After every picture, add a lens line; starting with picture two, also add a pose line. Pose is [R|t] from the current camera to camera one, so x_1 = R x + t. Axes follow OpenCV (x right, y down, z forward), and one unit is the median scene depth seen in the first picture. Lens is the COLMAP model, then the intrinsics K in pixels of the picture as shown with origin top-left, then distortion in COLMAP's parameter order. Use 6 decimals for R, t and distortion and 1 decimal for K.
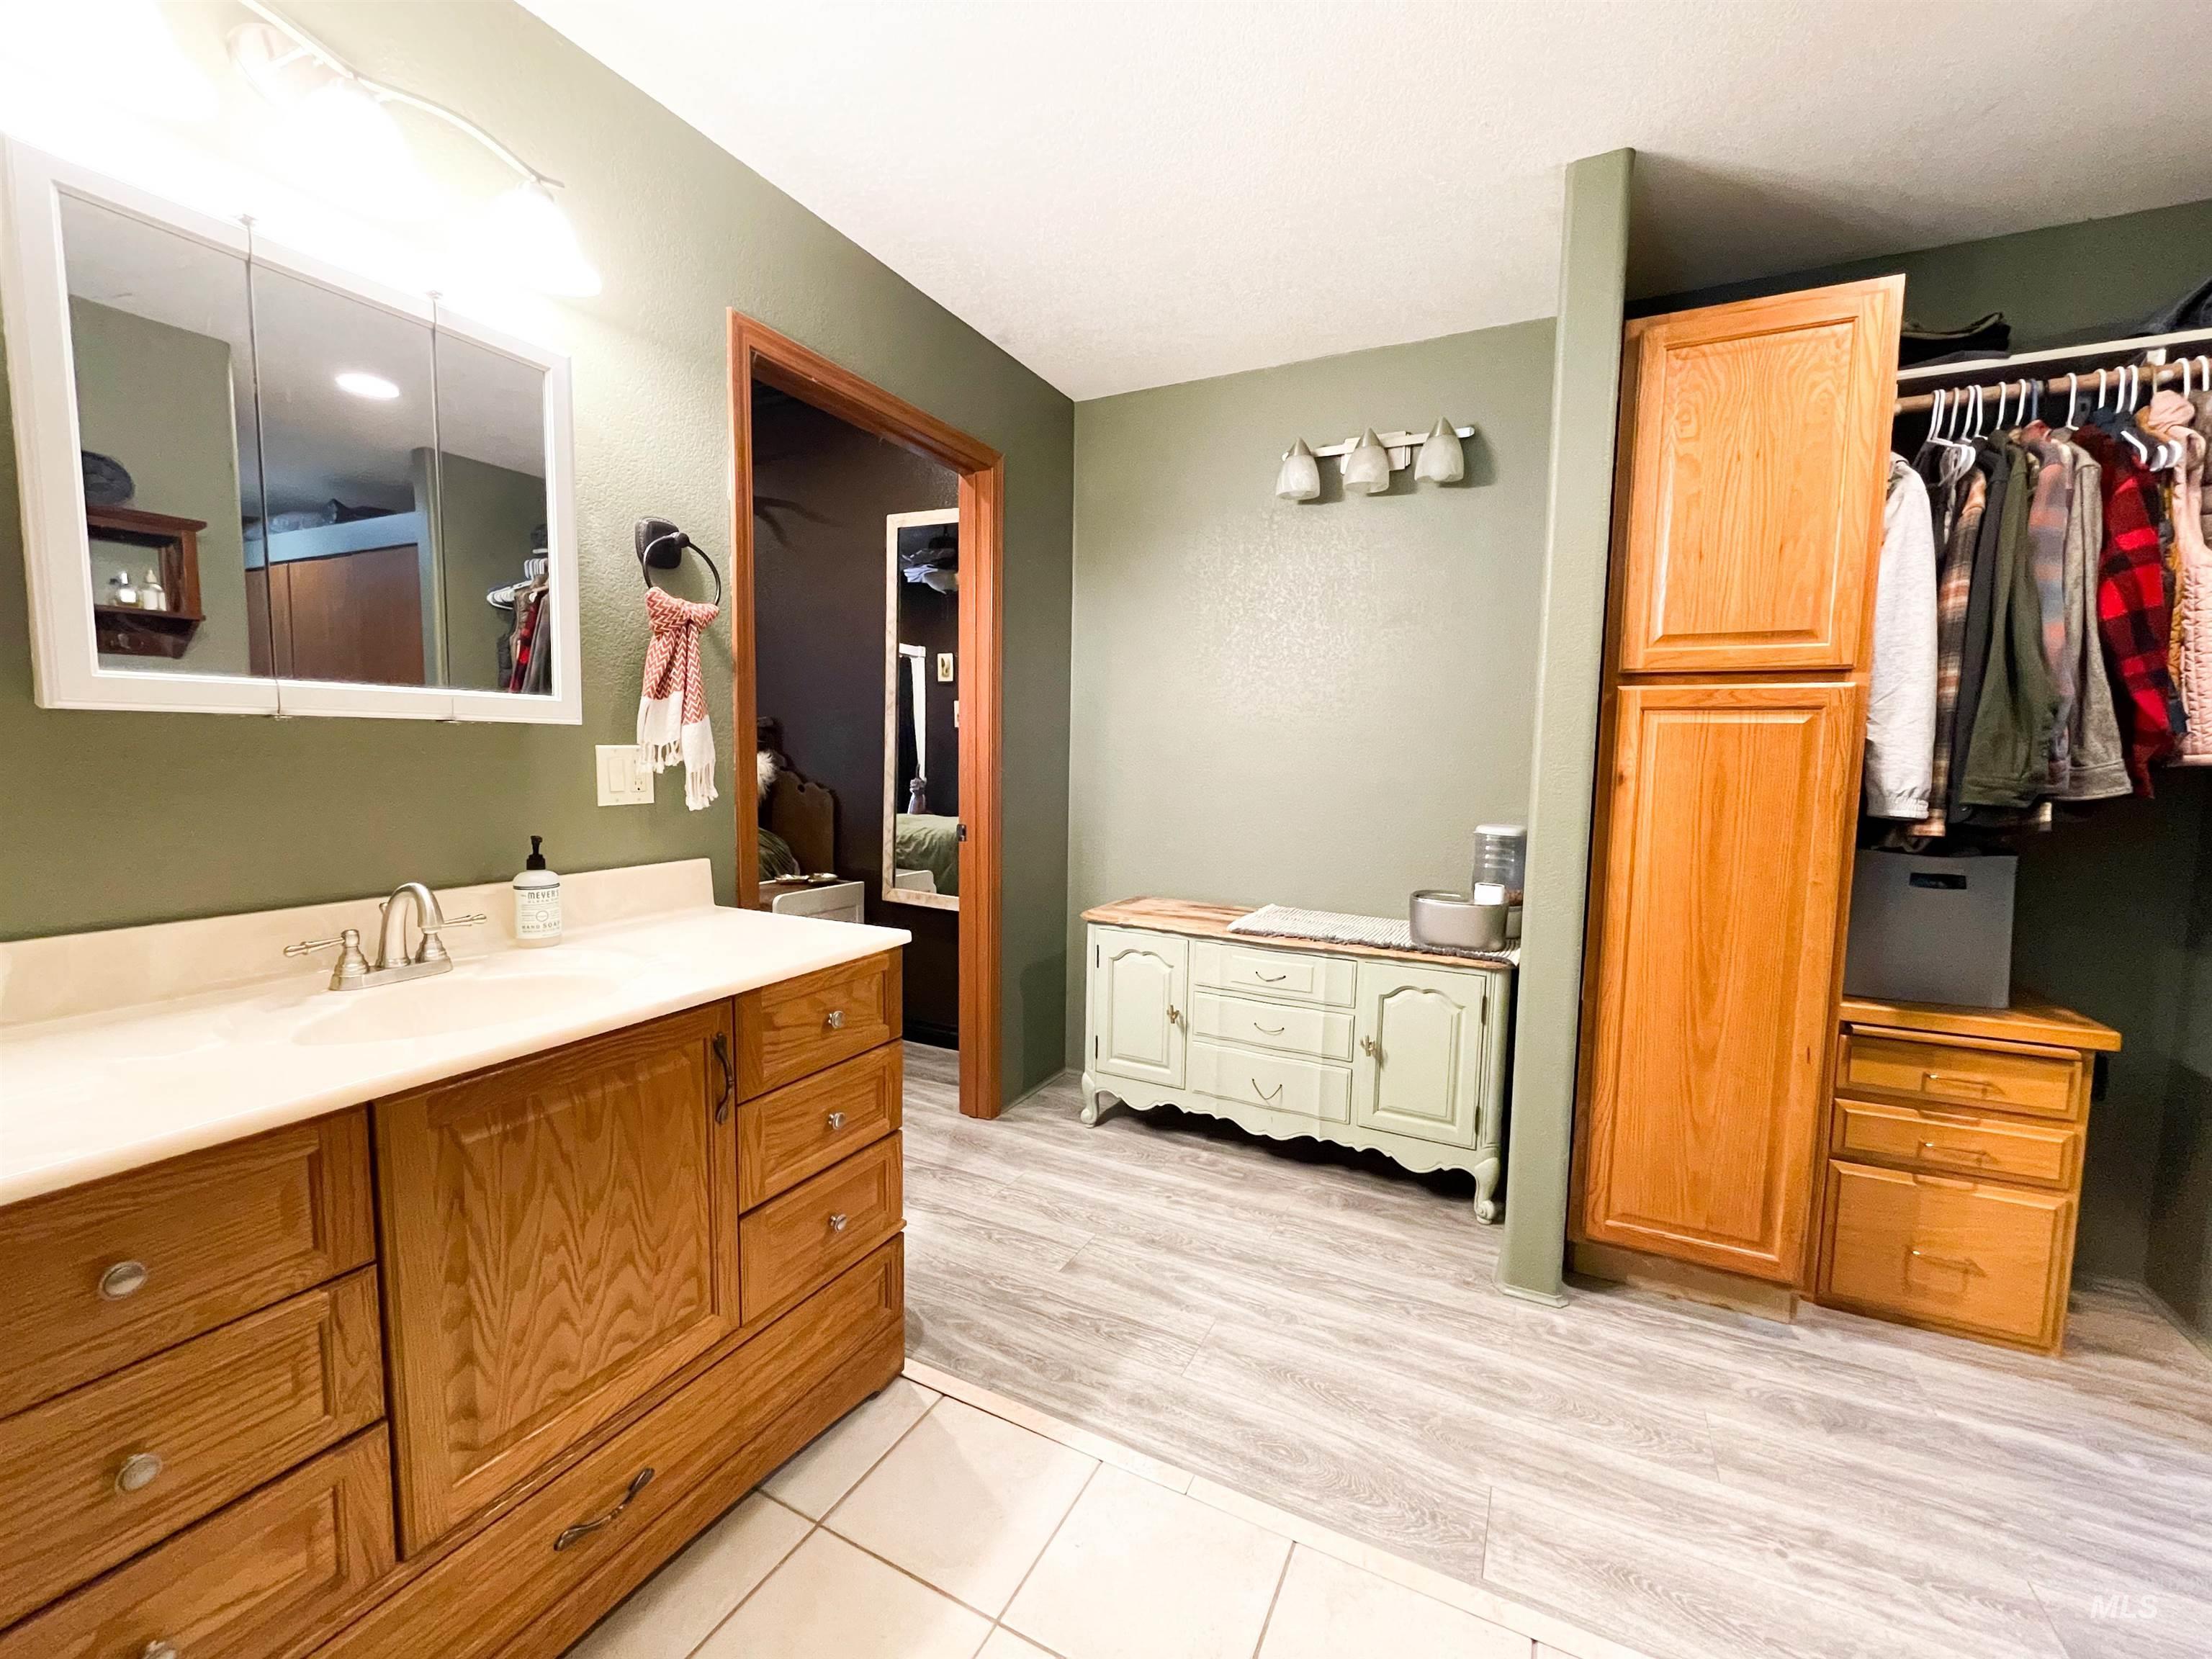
lens RADIAL K [[896.3, 0, 1113.0], [0, 896.3, 824.3], [0, 0, 1]] dist [0.000157, -0.000247]
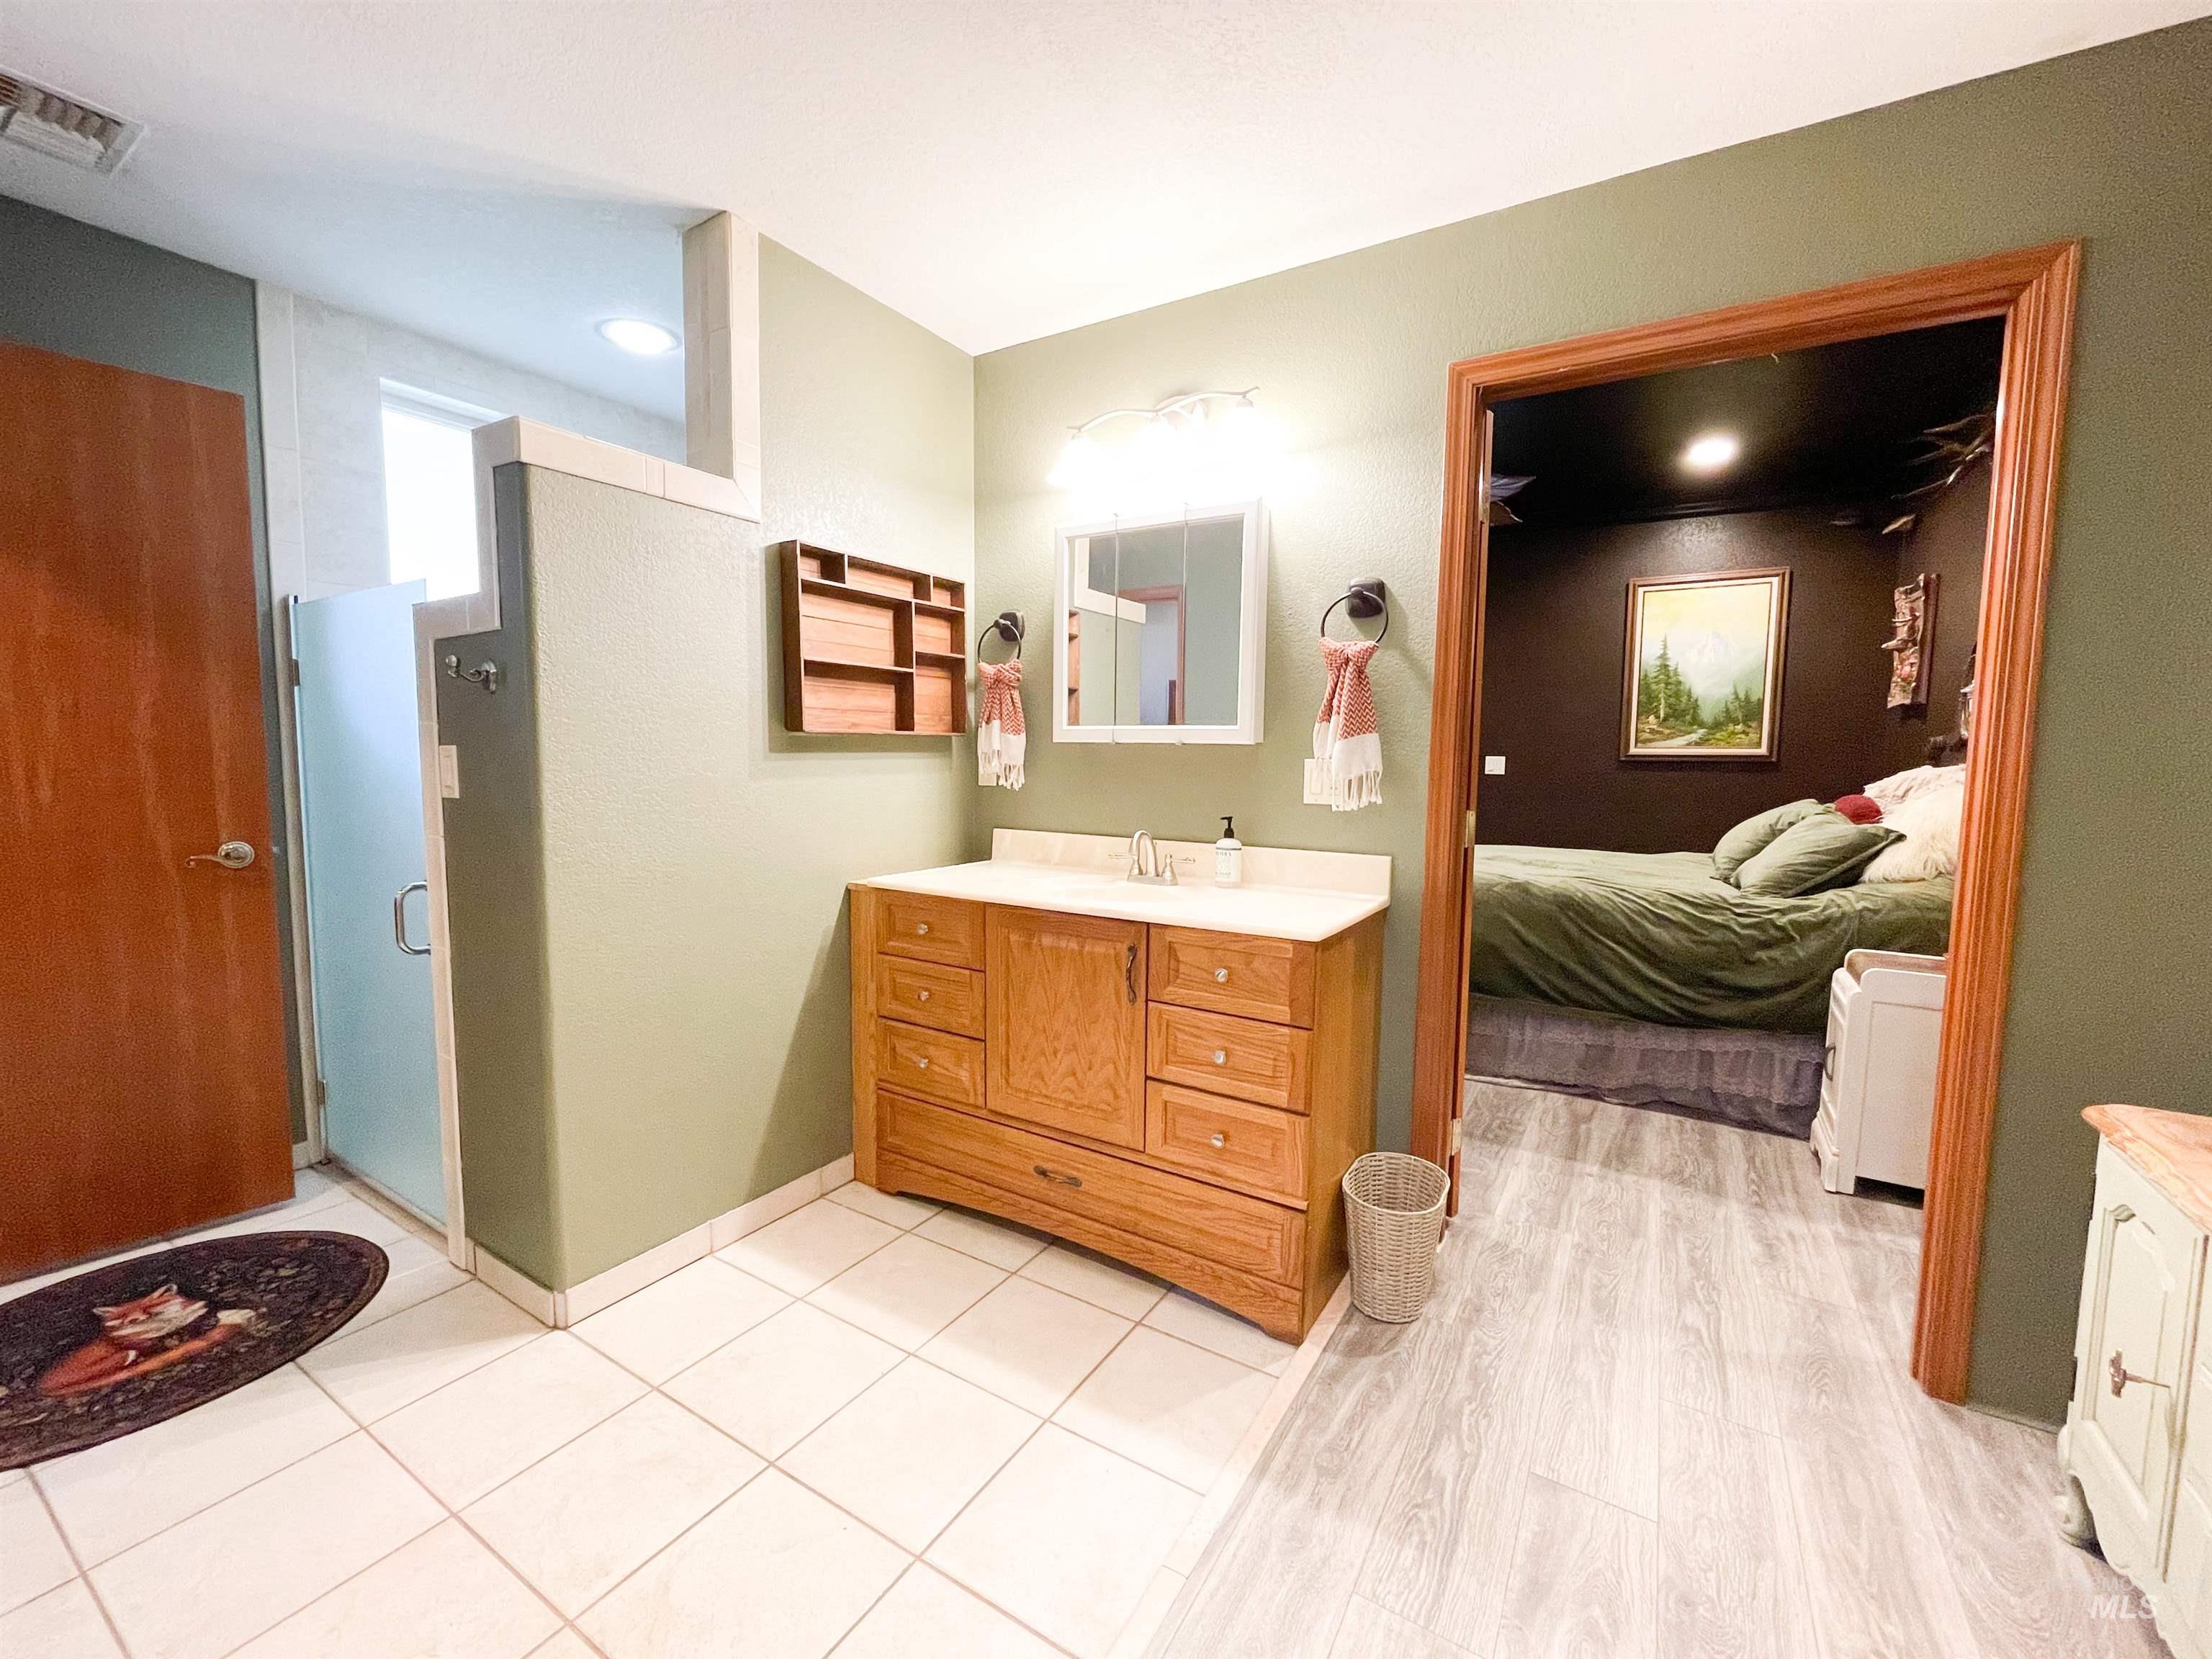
lens RADIAL K [[896.3, 0, 1112.5], [0, 896.3, 830.7], [0, 0, 1]] dist [0.000157, -0.000247]
pose [[-0.080060, 0.068098, -0.994461, 0.839991], [-0.101526, 0.991918, 0.076098, -0.055367], [0.991606, 0.107056, -0.072500, 0.833521]]
